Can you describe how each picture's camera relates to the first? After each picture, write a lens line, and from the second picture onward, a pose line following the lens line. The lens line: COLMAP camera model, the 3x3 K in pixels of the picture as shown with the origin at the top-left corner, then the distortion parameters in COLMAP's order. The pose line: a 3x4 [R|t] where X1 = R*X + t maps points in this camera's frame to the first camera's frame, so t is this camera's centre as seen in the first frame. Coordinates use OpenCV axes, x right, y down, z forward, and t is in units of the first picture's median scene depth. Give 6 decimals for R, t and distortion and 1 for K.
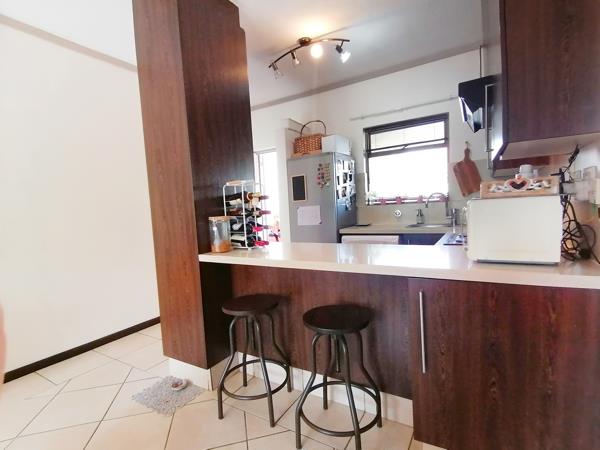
lens RADIAL K [[298.8, 0, 300.0], [0, 298.8, 225.0], [0, 0, 1]] dist [0.030417, -0.020679]
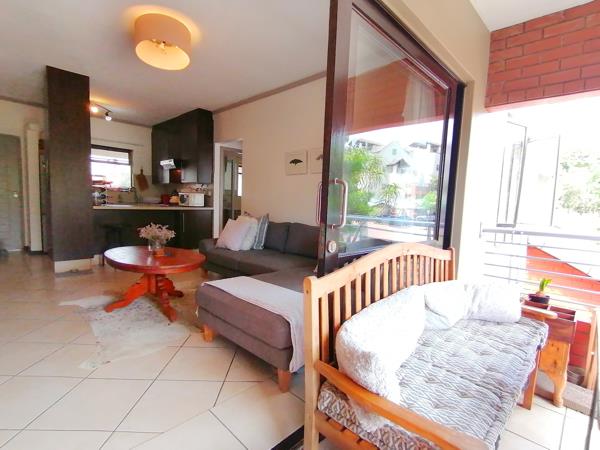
lens RADIAL K [[298.8, 0, 300.0], [0, 298.8, 225.0], [0, 0, 1]] dist [0.030417, -0.020679]
pose [[0.209364, -0.021516, 0.977601, -1.407727], [0.014526, 0.999716, 0.018891, 0.139212], [-0.977730, 0.010246, 0.209617, -0.628629]]
